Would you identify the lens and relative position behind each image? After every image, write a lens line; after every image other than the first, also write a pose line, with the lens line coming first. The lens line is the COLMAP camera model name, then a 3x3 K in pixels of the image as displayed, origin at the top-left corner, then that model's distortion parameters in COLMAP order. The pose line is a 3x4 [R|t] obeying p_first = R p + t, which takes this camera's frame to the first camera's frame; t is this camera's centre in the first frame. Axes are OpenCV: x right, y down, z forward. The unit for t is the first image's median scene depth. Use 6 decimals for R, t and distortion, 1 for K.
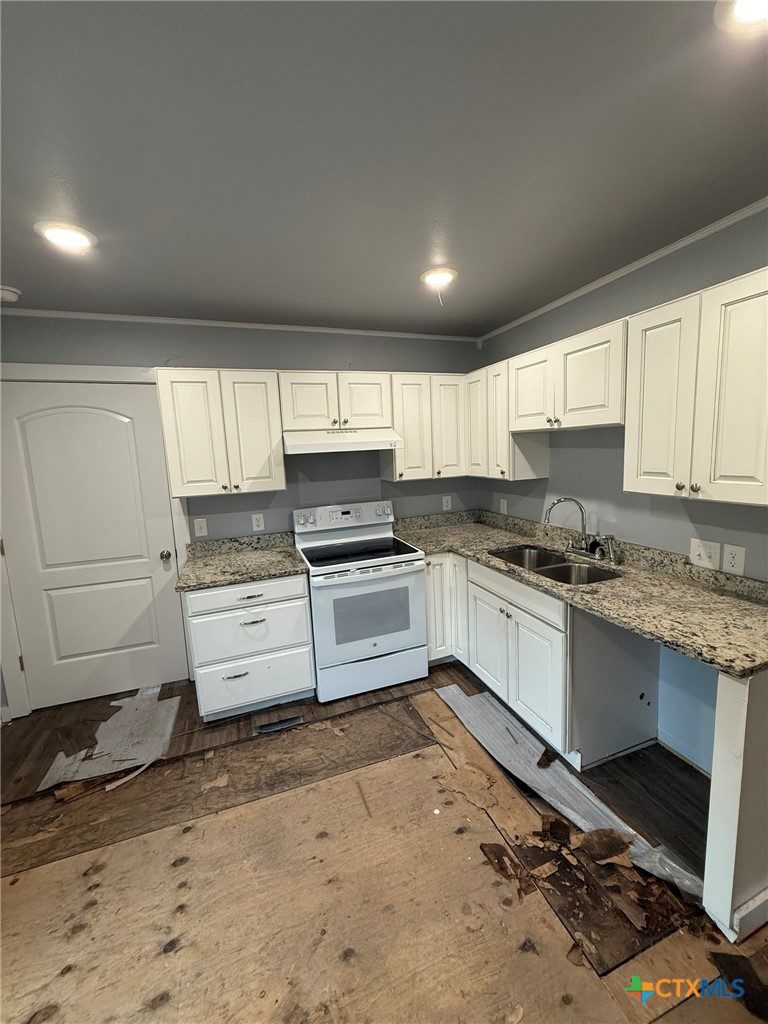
lens RADIAL K [[409.3, 0, 384.4], [0, 409.3, 507.0], [0, 0, 1]] dist [0.003086, 0.000476]
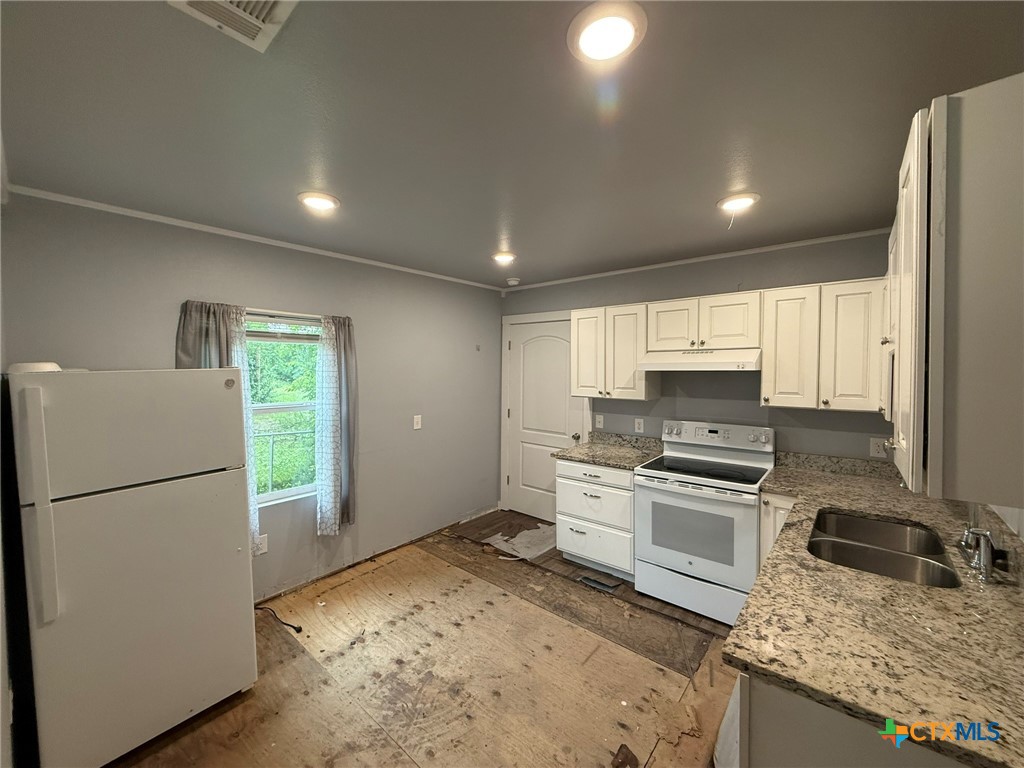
lens RADIAL K [[409.3, 0, 508.6], [0, 409.3, 381.9], [0, 0, 1]] dist [0.003086, 0.000476]
pose [[0.493483, 0.073284, -0.866663, 0.657546], [-0.148453, 0.988919, -0.000908, -0.038709], [0.856993, 0.129107, 0.498894, 0.068143]]
